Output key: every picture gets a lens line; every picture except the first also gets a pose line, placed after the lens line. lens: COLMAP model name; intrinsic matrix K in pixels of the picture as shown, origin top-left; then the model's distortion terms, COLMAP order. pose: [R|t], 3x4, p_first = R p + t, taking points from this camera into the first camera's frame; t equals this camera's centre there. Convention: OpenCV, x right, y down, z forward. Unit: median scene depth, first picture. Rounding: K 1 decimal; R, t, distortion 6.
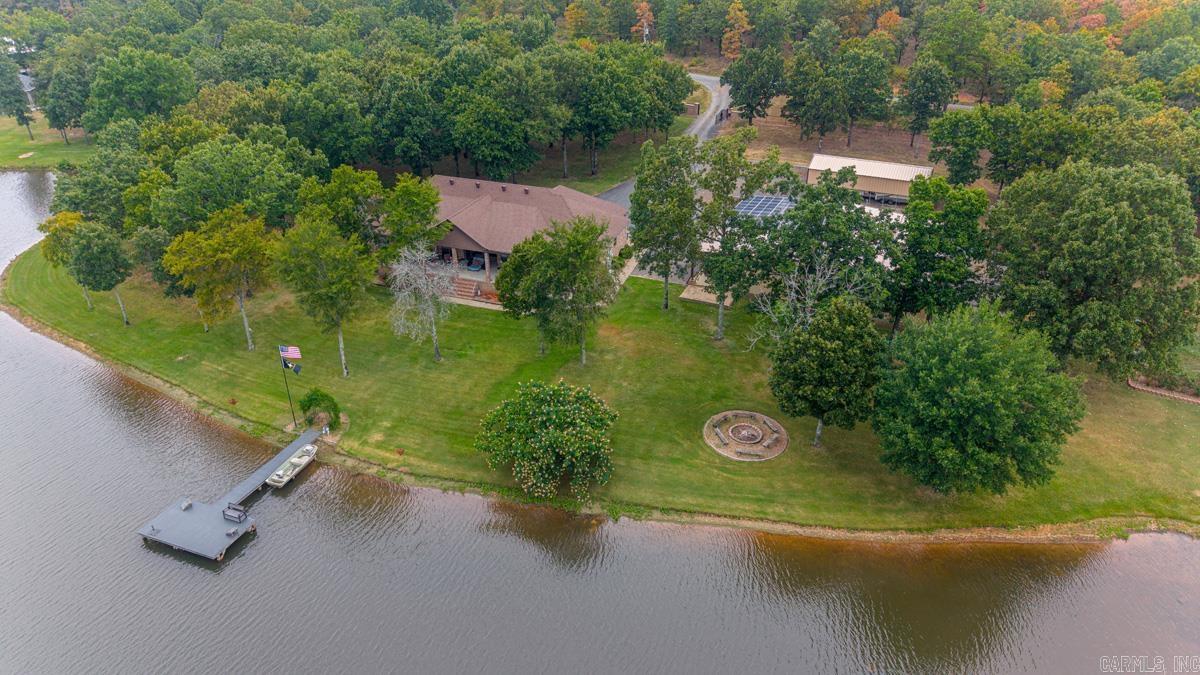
lens RADIAL K [[803.9, 0, 594.9], [0, 803.9, 335.5], [0, 0, 1]] dist [0.031168, -0.036957]
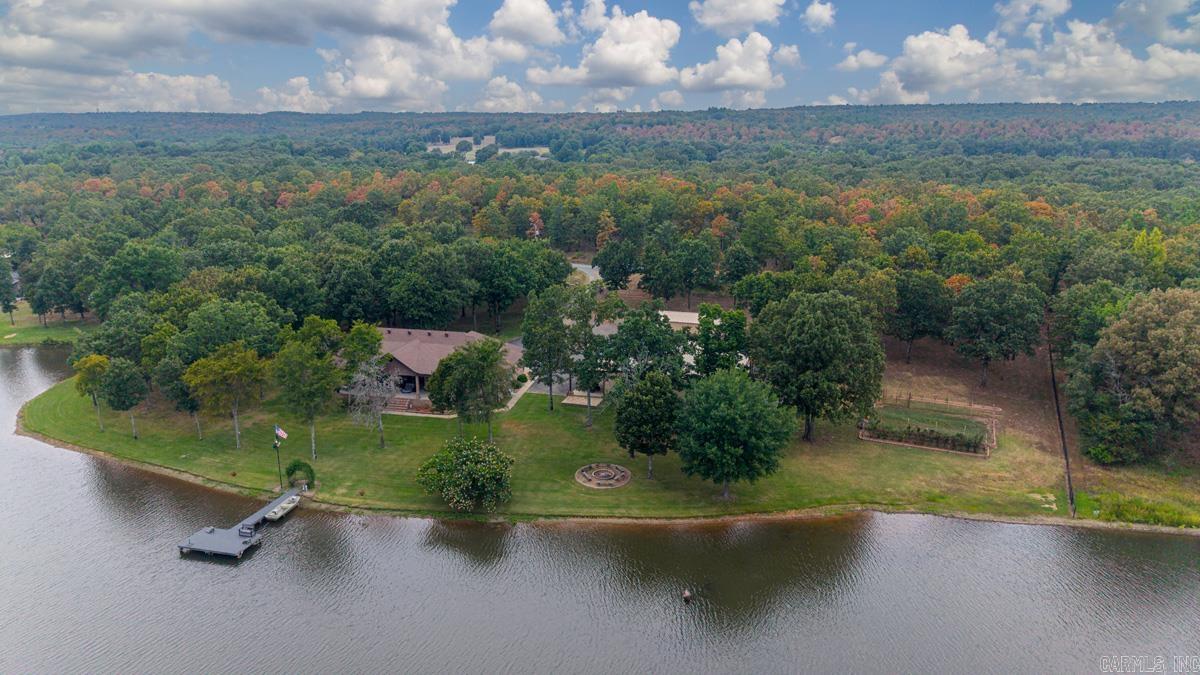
lens RADIAL K [[803.9, 0, 597.3], [0, 803.9, 336.3], [0, 0, 1]] dist [0.031168, -0.036957]
pose [[0.992851, -0.027325, 0.116192, 0.010897], [0.055146, 0.968334, -0.243493, 0.184953], [-0.105860, 0.248160, 0.962918, -0.369477]]
